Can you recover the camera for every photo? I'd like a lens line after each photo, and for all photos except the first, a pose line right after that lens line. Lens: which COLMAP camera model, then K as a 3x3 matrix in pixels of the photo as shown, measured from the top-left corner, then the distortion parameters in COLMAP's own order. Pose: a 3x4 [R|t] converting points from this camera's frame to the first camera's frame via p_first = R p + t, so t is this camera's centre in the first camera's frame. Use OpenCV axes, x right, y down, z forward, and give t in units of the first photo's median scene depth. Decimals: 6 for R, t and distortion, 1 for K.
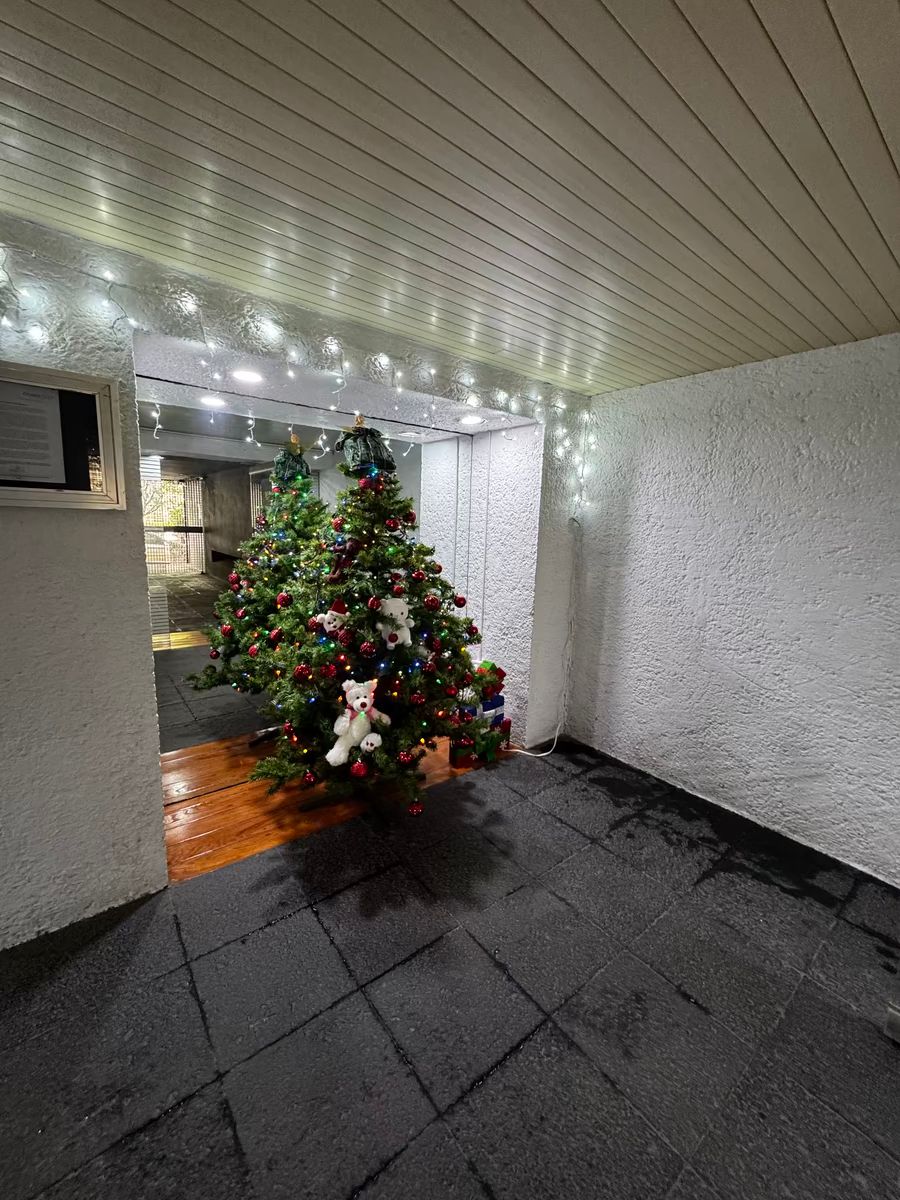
lens RADIAL K [[478.9, 0, 448.6], [0, 478.9, 599.9], [0, 0, 1]] dist [-0.002389, 0.000399]
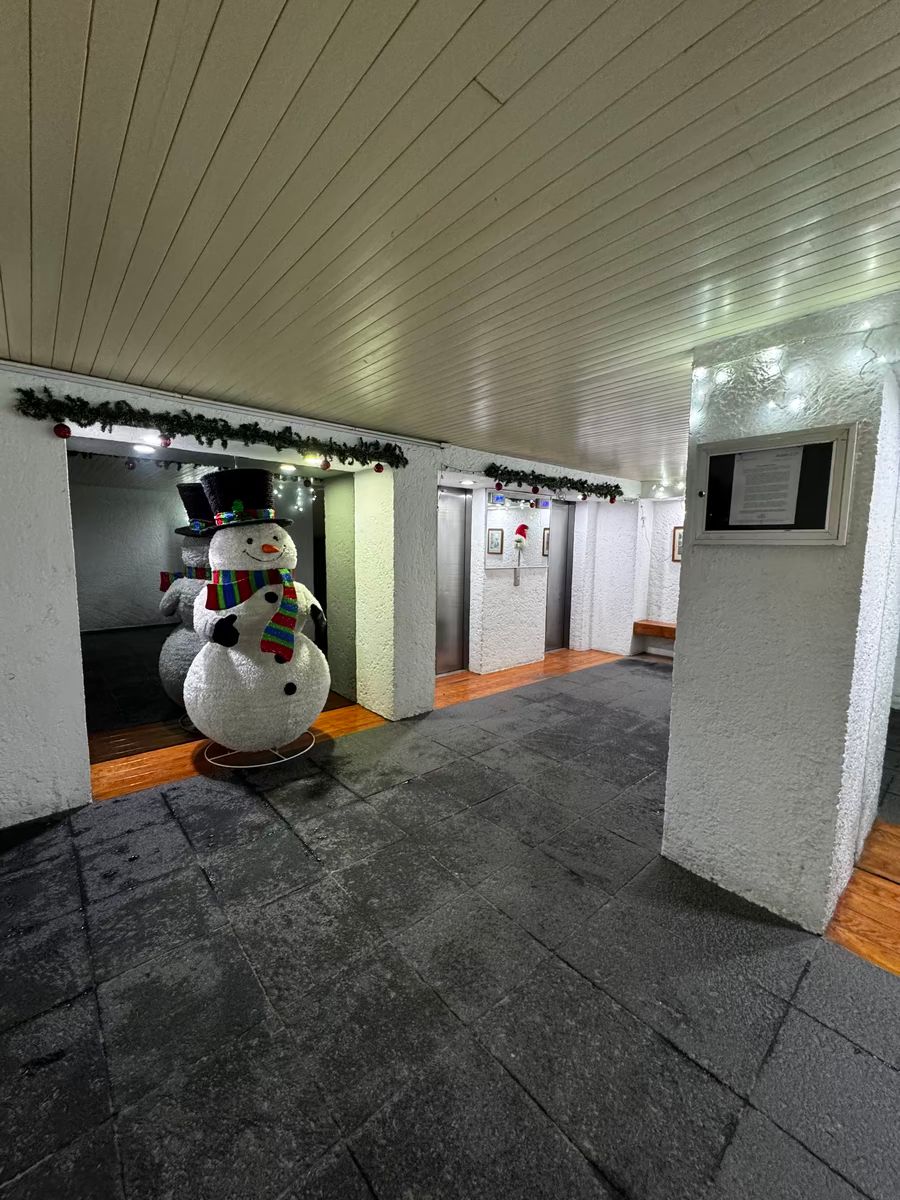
lens RADIAL K [[478.9, 0, 448.6], [0, 478.9, 599.9], [0, 0, 1]] dist [-0.002389, 0.000399]
pose [[0.049112, 0.082806, -0.995355, 0.333397], [-0.169838, 0.982737, 0.073376, -0.003519], [0.984248, 0.165445, 0.062328, 0.122664]]
